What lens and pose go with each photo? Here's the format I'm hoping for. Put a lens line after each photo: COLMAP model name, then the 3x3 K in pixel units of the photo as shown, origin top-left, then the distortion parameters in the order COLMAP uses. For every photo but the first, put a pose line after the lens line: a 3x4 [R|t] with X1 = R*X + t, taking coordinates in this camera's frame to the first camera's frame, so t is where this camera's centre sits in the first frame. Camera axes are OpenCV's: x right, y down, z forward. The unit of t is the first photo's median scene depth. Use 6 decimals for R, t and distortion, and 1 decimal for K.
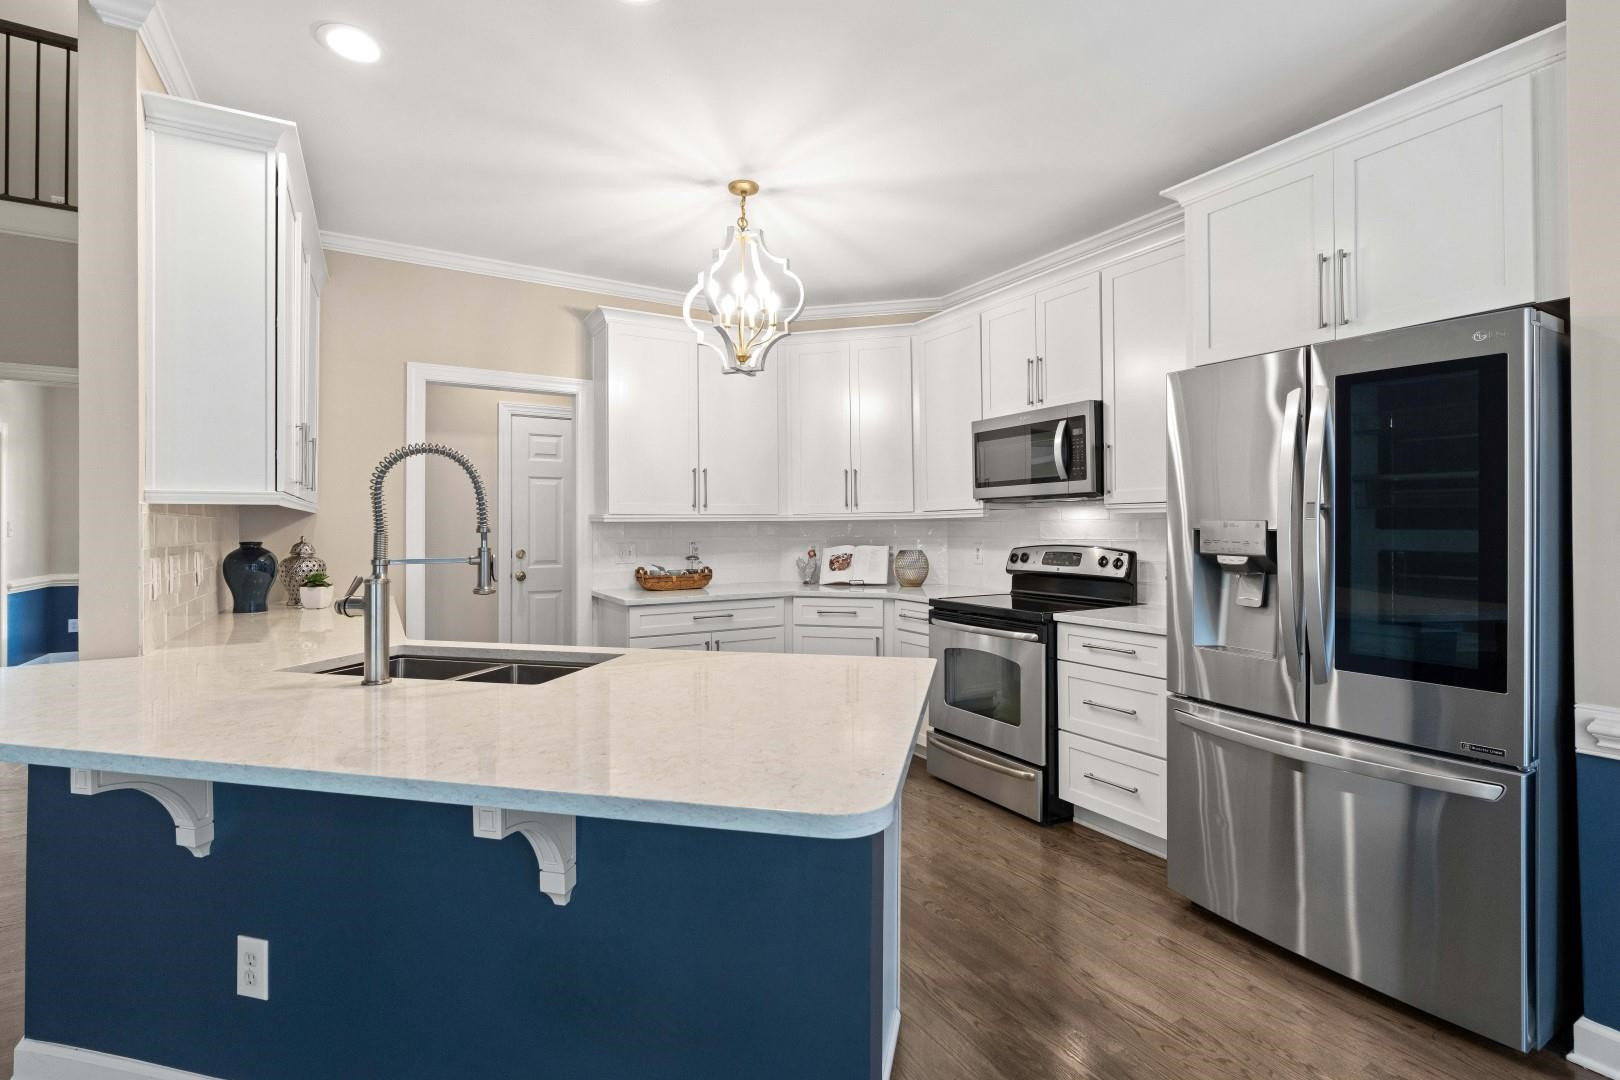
lens RADIAL K [[745.8, 0, 814.3], [0, 745.8, 520.3], [0, 0, 1]] dist [-0.000767, 0.000068]
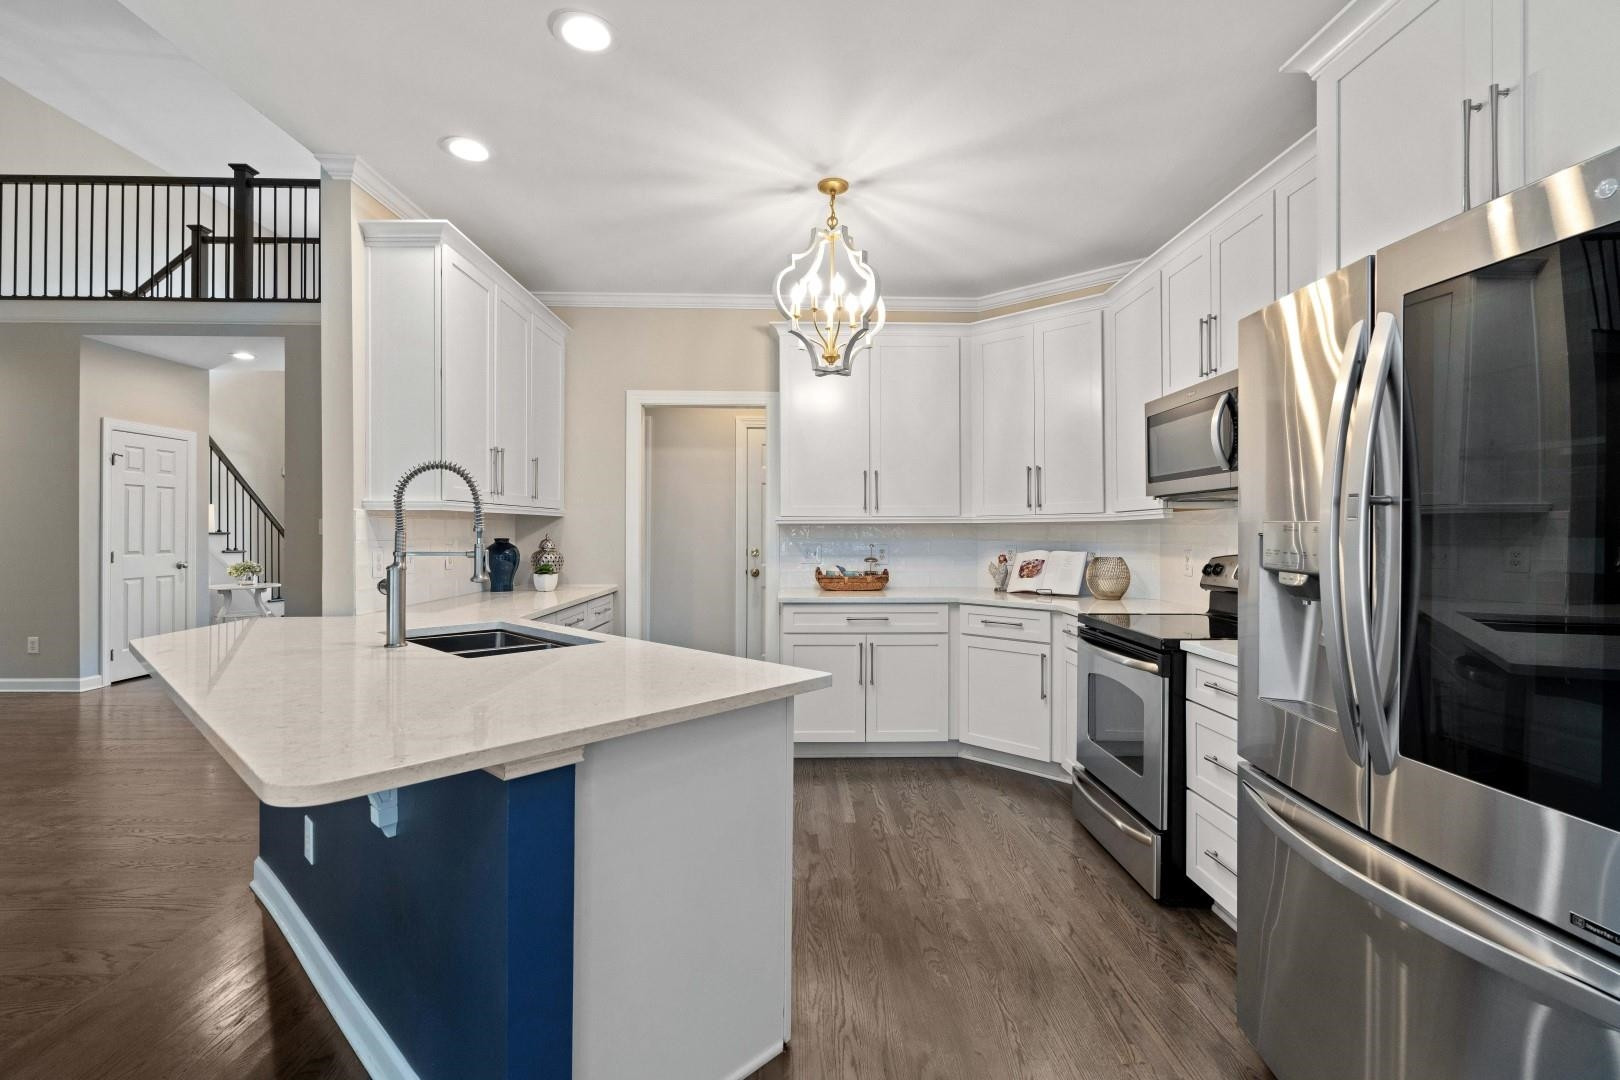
lens RADIAL K [[742.1, 0, 819.0], [0, 742.1, 530.7], [0, 0, 1]] dist [-0.001191, -0.000381]
pose [[0.868646, 0.005981, -0.495398, 0.332147], [-0.000989, 0.999946, 0.010338, 0.000984], [0.495433, -0.008490, 0.868605, 0.115358]]
